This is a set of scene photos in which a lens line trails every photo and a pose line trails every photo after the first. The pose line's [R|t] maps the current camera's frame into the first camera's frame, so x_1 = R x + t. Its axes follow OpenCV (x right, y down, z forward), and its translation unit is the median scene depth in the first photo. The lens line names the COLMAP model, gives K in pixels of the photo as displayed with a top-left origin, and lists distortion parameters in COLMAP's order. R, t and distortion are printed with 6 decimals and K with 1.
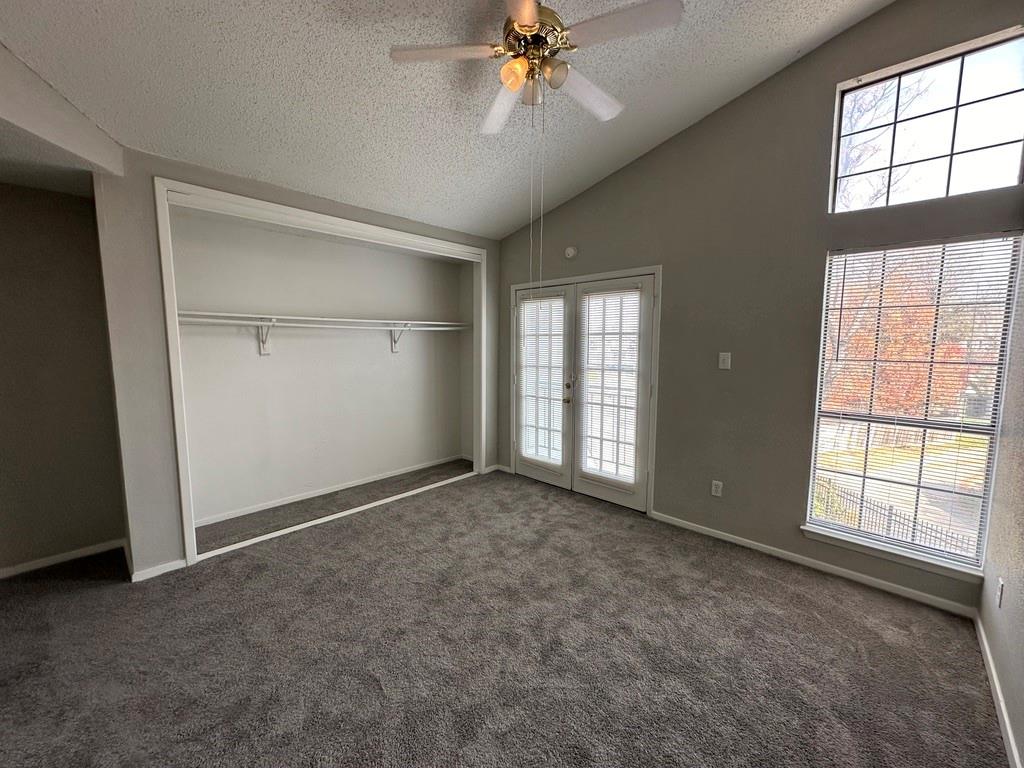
lens RADIAL K [[407.1, 0, 510.2], [0, 407.1, 382.4], [0, 0, 1]] dist [-0.002216, -0.000451]
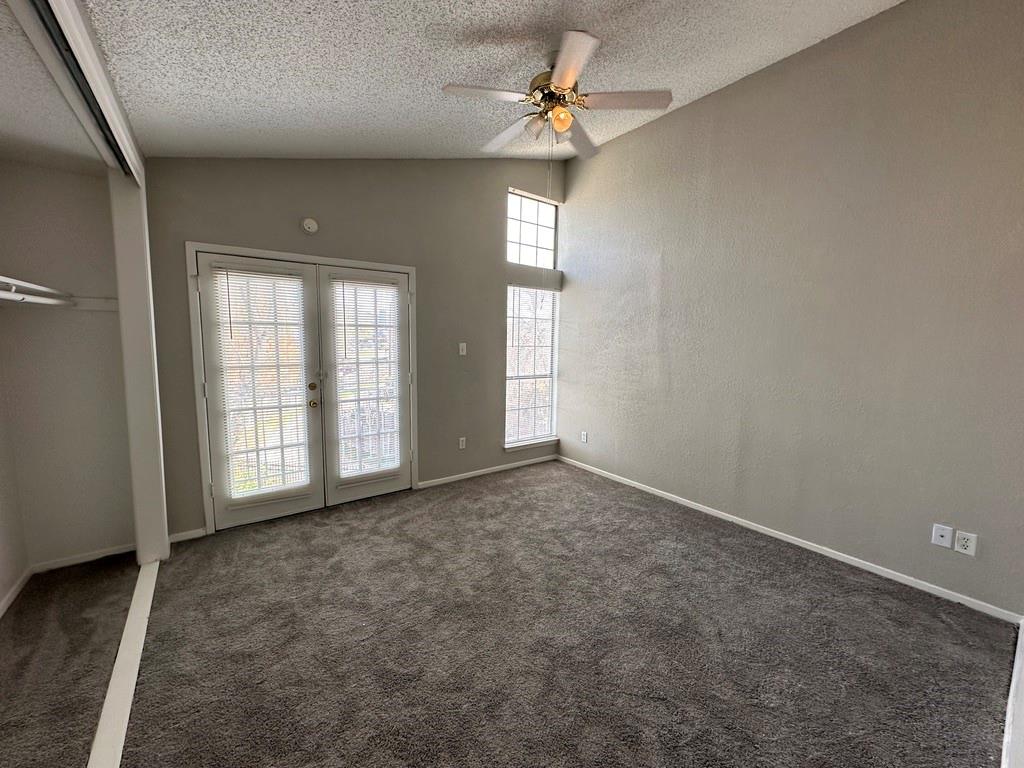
lens RADIAL K [[407.1, 0, 510.2], [0, 407.1, 382.4], [0, 0, 1]] dist [-0.002216, -0.000451]
pose [[0.171179, -0.107319, 0.979378, -0.679689], [0.086674, 0.991836, 0.093535, -0.047802], [-0.981420, 0.068875, 0.179083, 0.511287]]
